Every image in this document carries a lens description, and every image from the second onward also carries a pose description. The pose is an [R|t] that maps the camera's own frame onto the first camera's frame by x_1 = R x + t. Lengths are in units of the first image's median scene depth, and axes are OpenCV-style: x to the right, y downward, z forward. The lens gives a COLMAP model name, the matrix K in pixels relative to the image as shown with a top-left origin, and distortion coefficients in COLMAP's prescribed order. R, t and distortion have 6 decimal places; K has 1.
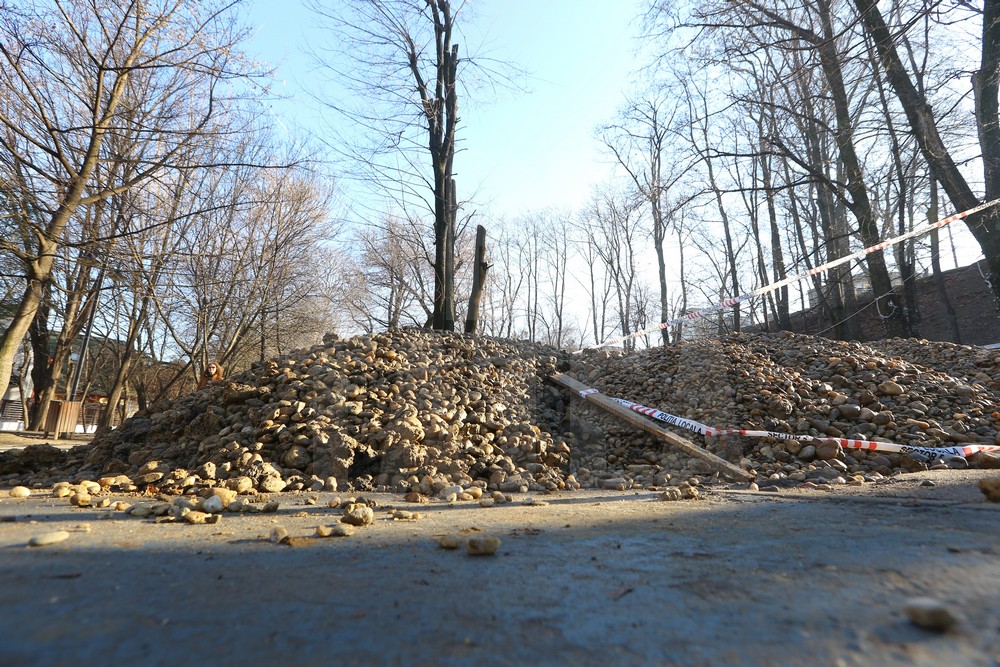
lens RADIAL K [[461.3, 0, 499.2], [0, 461.3, 333.5], [0, 0, 1]] dist [-0.014005, 0.000801]
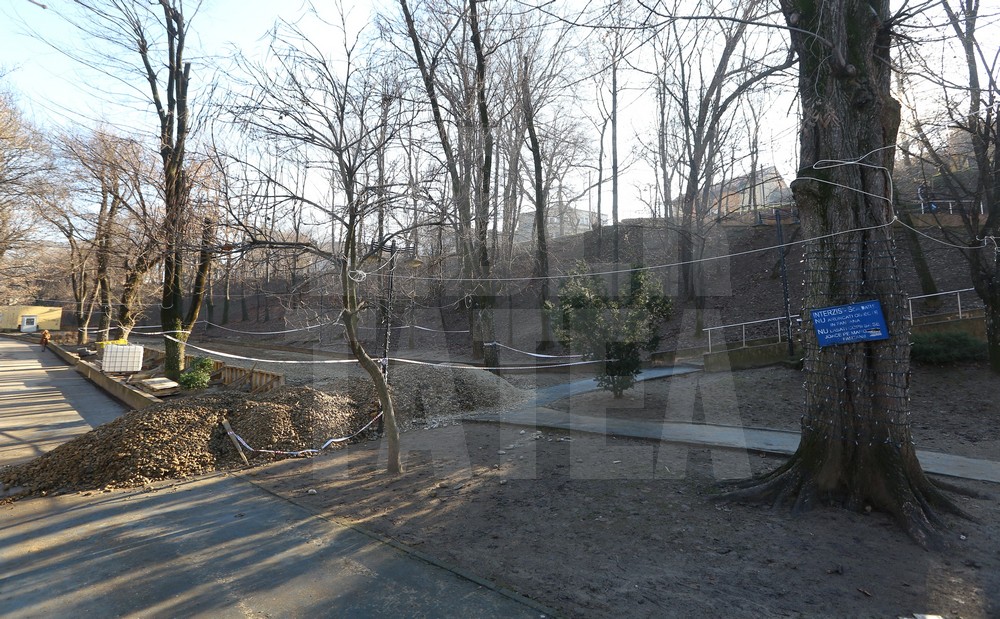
lens RADIAL K [[475.3, 0, 470.1], [0, 475.3, 275.1], [0, 0, 1]] dist [-0.004815, -0.000641]
pose [[0.896997, 0.028909, 0.441089, 0.014835], [-0.082437, 0.991293, 0.102674, -0.115015], [-0.434281, -0.128460, 0.891571, -0.206740]]
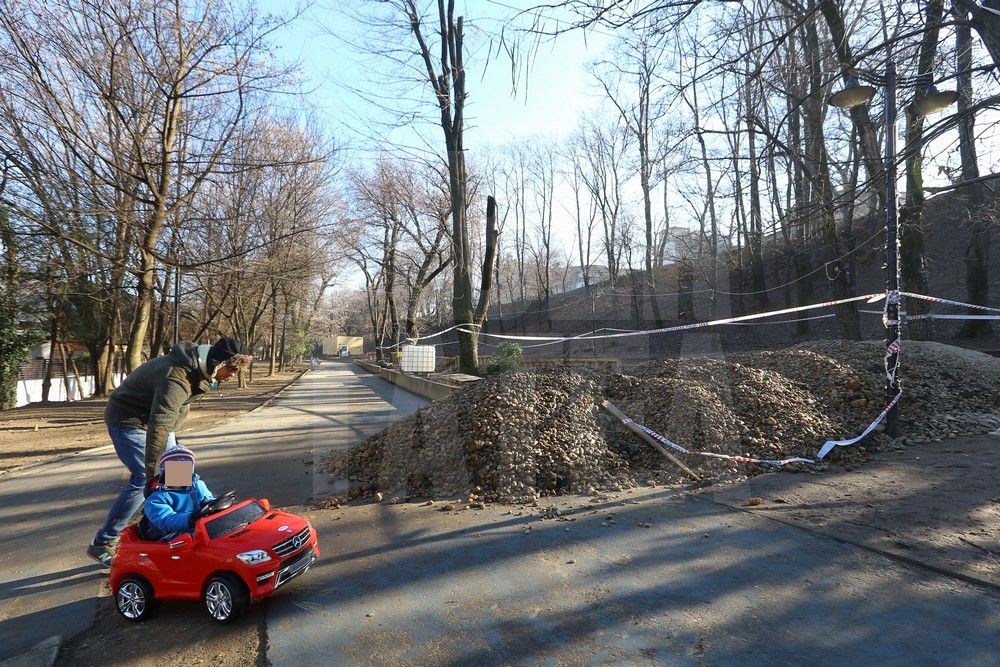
lens RADIAL K [[461.3, 0, 497.5], [0, 461.3, 331.0], [0, 0, 1]] dist [-0.014005, 0.000801]
pose [[0.998822, -0.035579, 0.033010, -0.030373], [0.029359, 0.984523, 0.172777, -0.044949], [-0.038646, -0.171604, 0.984408, -0.063156]]
